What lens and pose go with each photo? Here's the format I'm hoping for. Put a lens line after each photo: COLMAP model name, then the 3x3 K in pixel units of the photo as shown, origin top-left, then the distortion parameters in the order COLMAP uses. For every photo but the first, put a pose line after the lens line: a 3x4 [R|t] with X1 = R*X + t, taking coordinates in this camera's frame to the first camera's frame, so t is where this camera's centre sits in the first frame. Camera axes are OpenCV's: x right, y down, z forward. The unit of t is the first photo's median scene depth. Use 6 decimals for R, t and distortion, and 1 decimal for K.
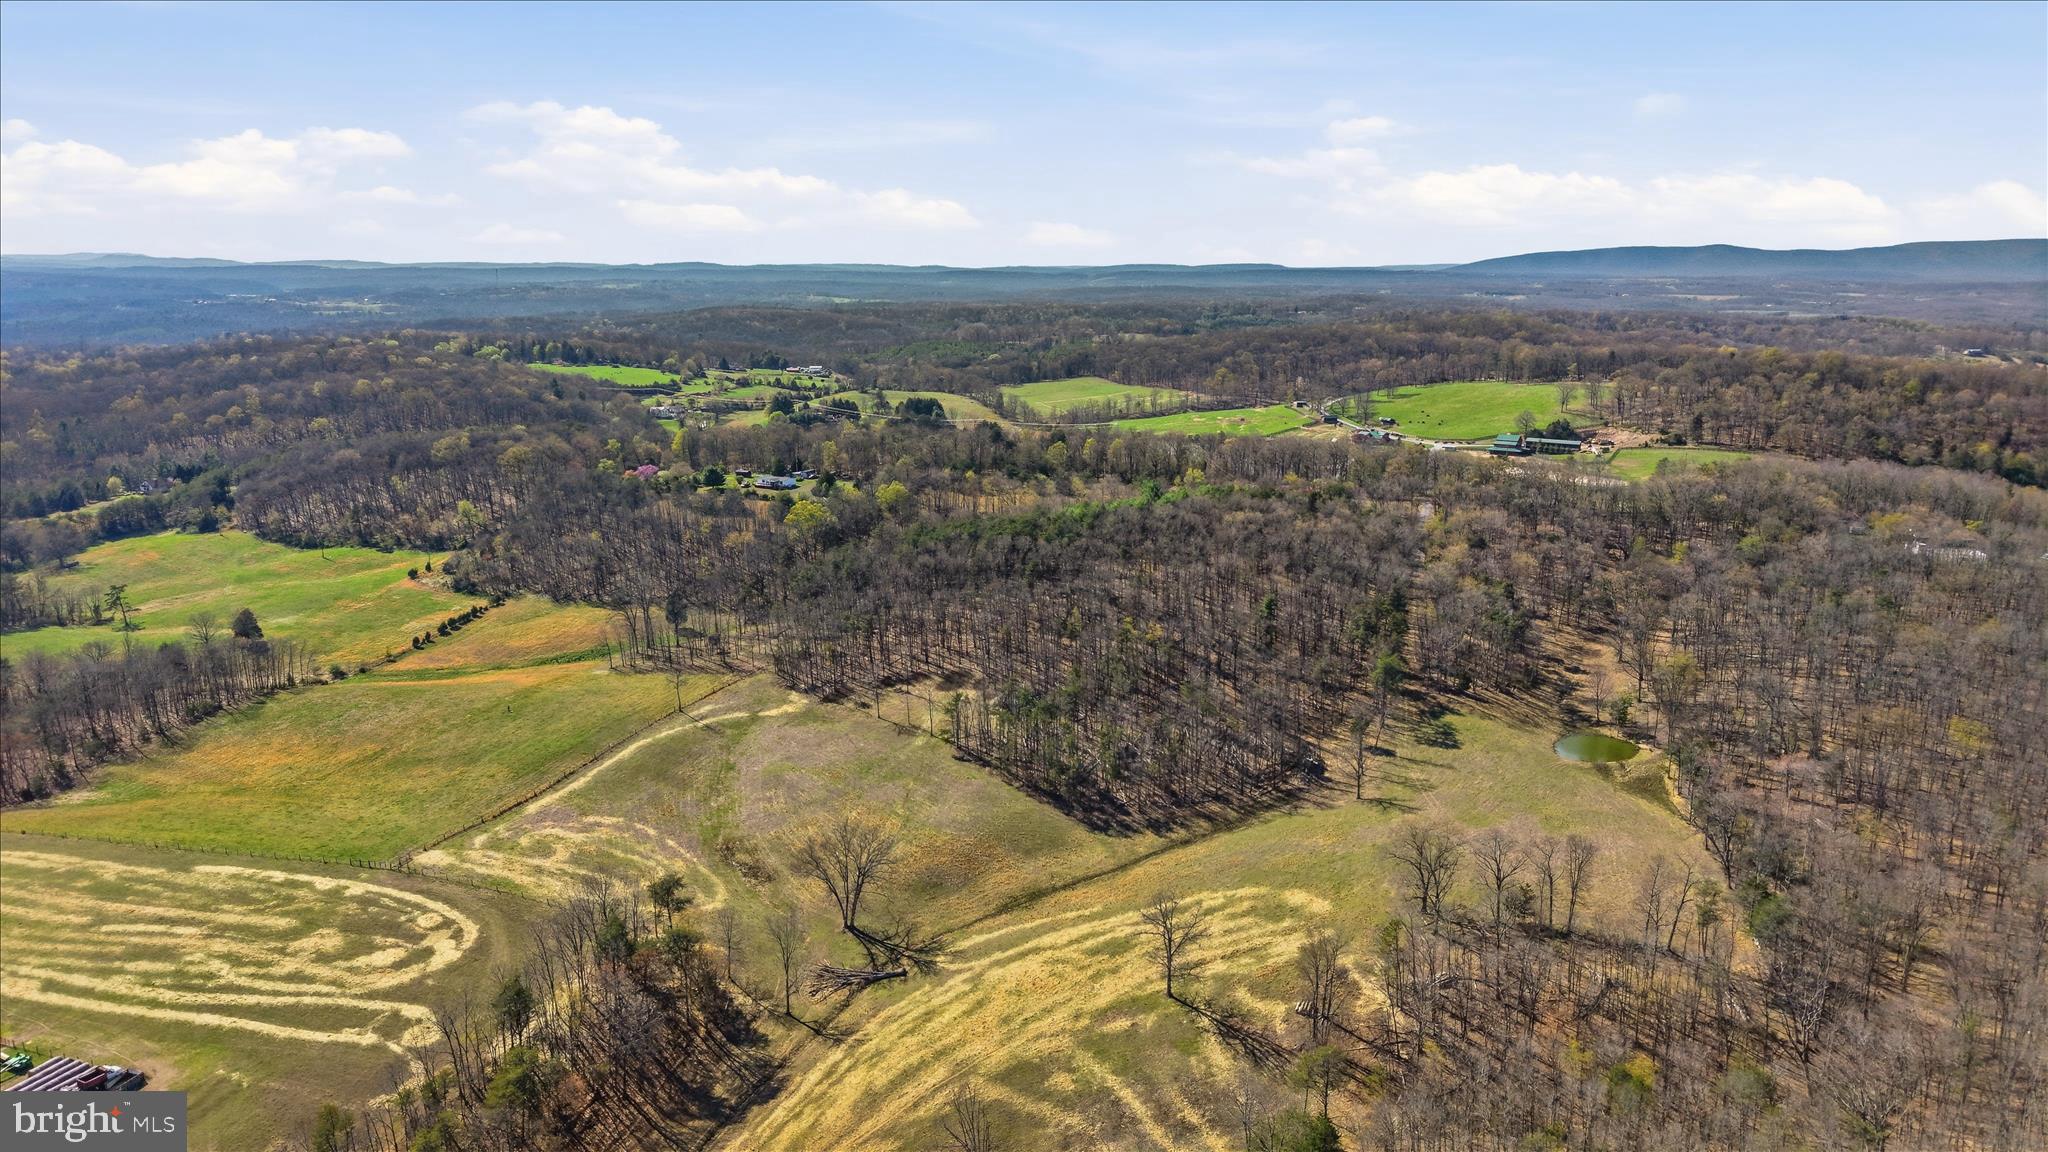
lens RADIAL K [[1366.2, 0, 1019.1], [0, 1366.2, 586.5], [0, 0, 1]] dist [0.033371, -0.038555]
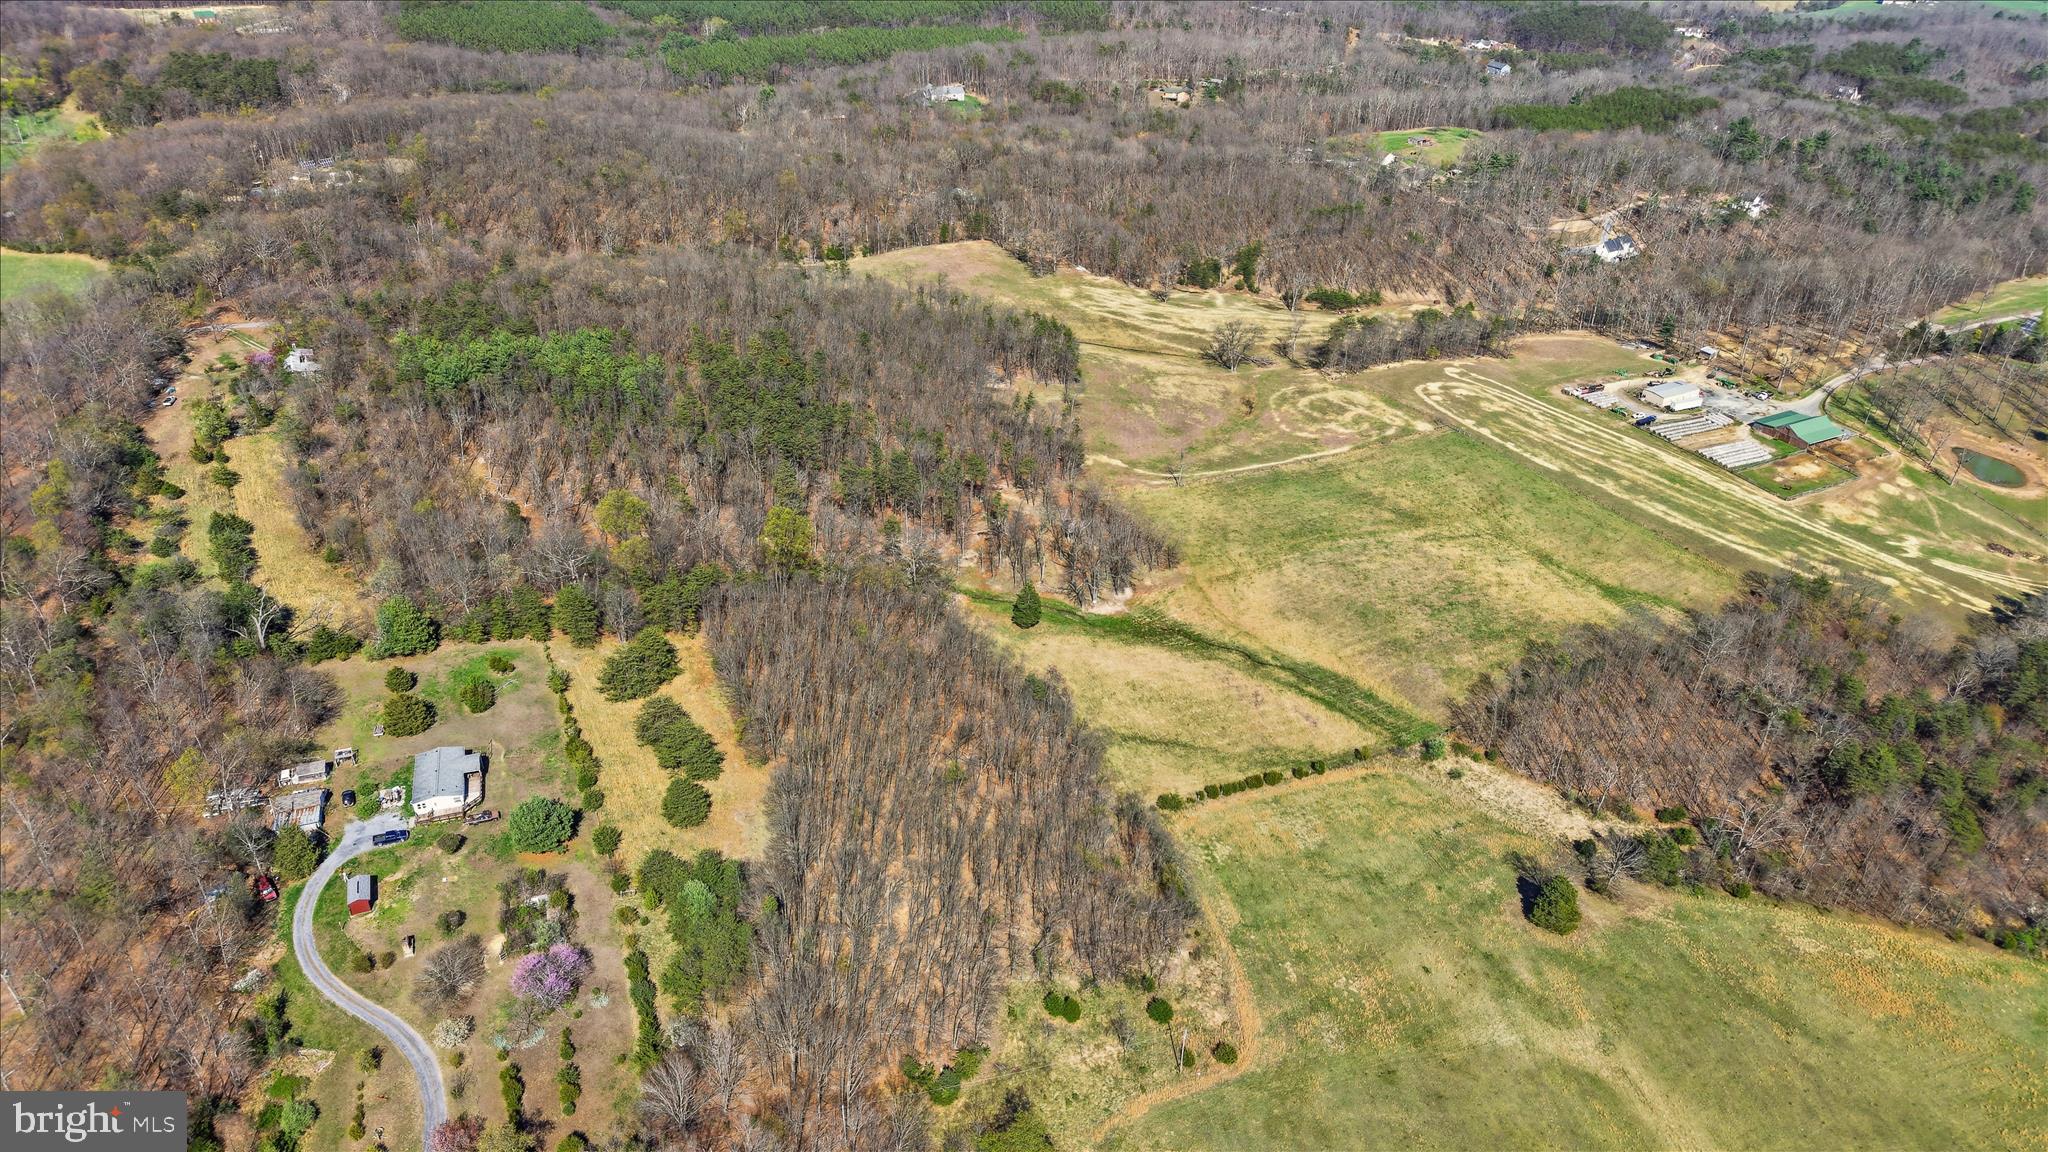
lens RADIAL K [[1366.2, 0, 1025.7], [0, 1366.2, 585.5], [0, 0, 1]] dist [0.033371, -0.038555]
pose [[-0.709036, -0.380423, 0.593757, -0.906099], [0.139703, 0.749533, 0.647057, -0.623439], [-0.691196, 0.541736, -0.478299, 1.768345]]
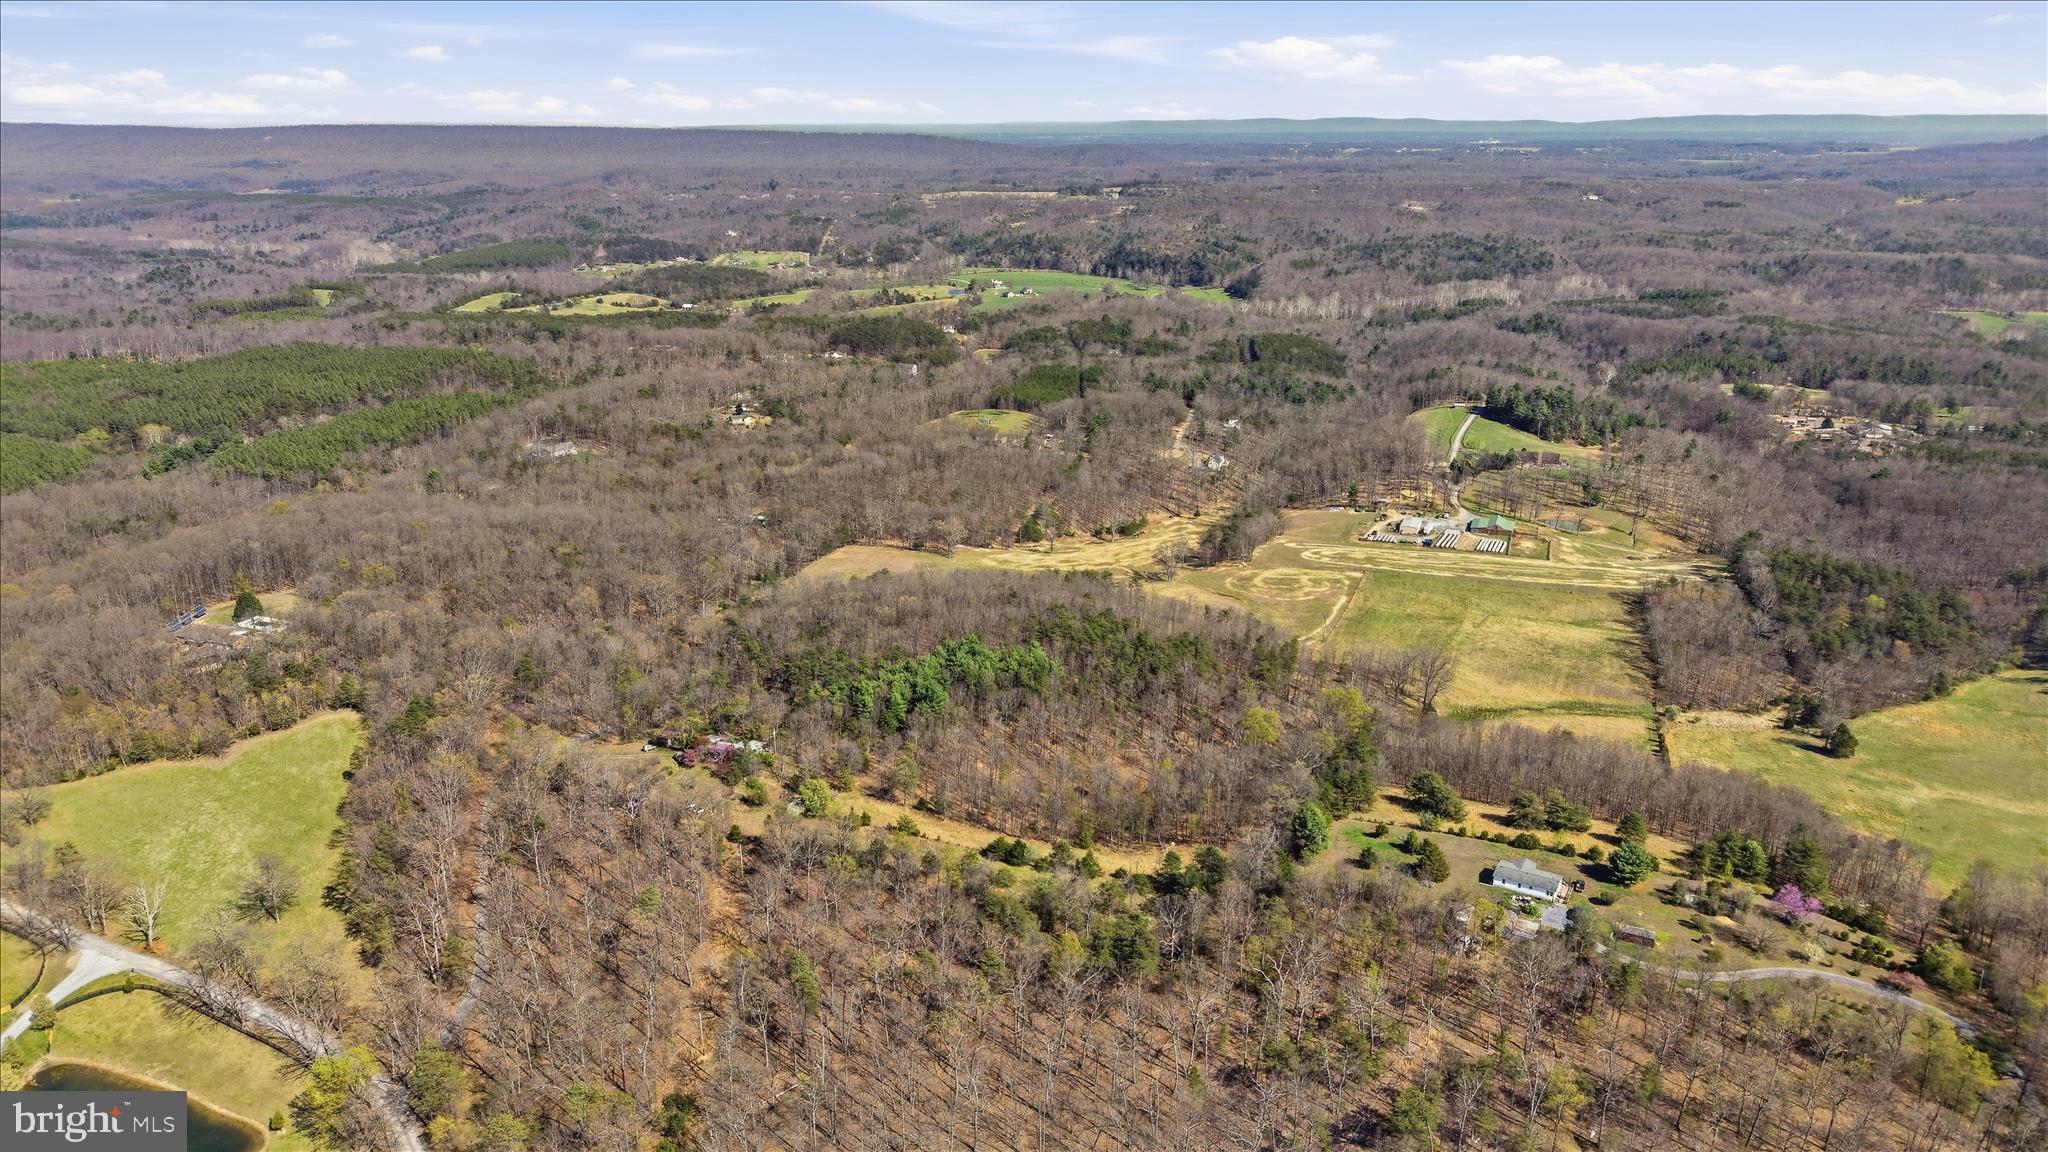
lens RADIAL K [[1366.2, 0, 1023.9], [0, 1366.2, 581.2], [0, 0, 1]] dist [0.033371, -0.038555]
pose [[-0.997705, -0.026046, 0.062504, -0.010312], [0.010352, 0.853545, 0.520916, -0.803755], [-0.066918, 0.520368, -0.851316, 2.415457]]
